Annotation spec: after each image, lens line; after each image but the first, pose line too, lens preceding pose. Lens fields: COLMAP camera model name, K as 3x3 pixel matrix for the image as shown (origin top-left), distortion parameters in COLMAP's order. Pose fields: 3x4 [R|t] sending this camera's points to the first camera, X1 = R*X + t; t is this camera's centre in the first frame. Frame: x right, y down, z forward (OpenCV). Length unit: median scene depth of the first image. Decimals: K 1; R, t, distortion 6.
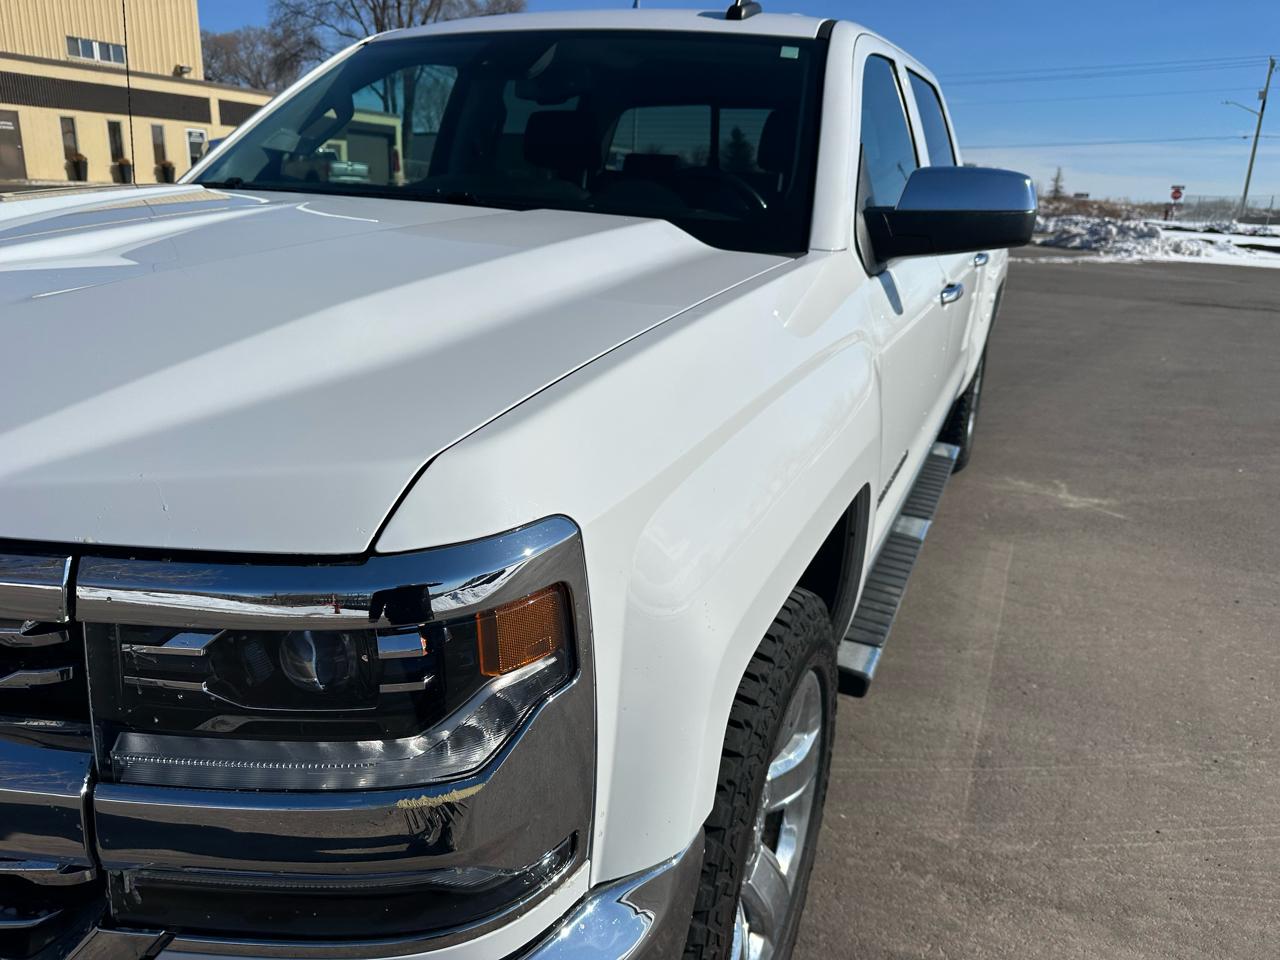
lens RADIAL K [[927.4, 0, 649.5], [0, 927.4, 475.4], [0, 0, 1]] dist [0.017929, -0.026674]
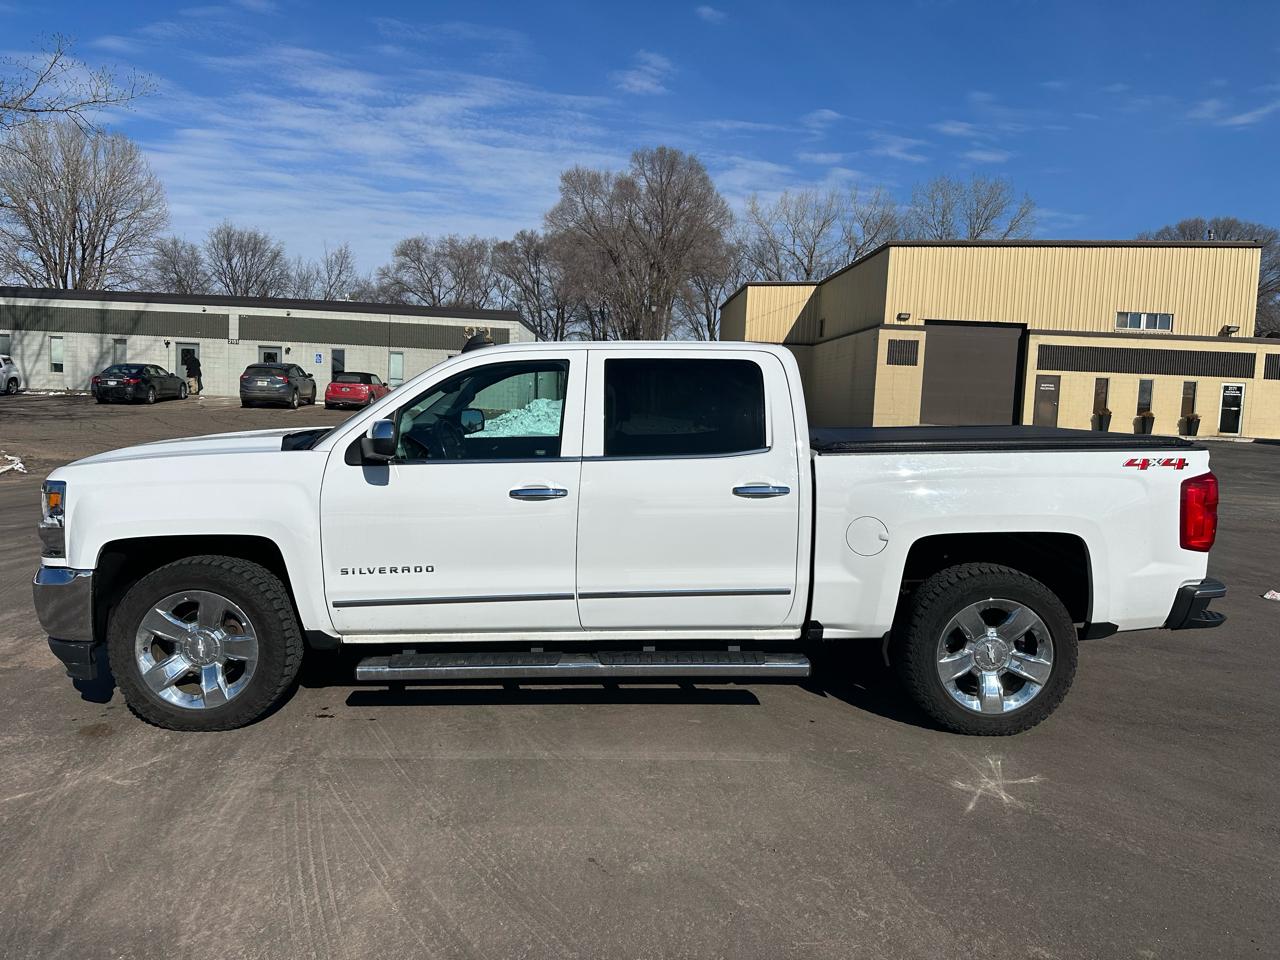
lens RADIAL K [[927.4, 0, 636.0], [0, 927.4, 487.3], [0, 0, 1]] dist [0.017929, -0.026674]
pose [[0.415070, 0.059906, -0.907815, 0.182606], [-0.280706, 0.957580, -0.065153, -0.015311], [0.865402, 0.281872, 0.414279, 0.049887]]
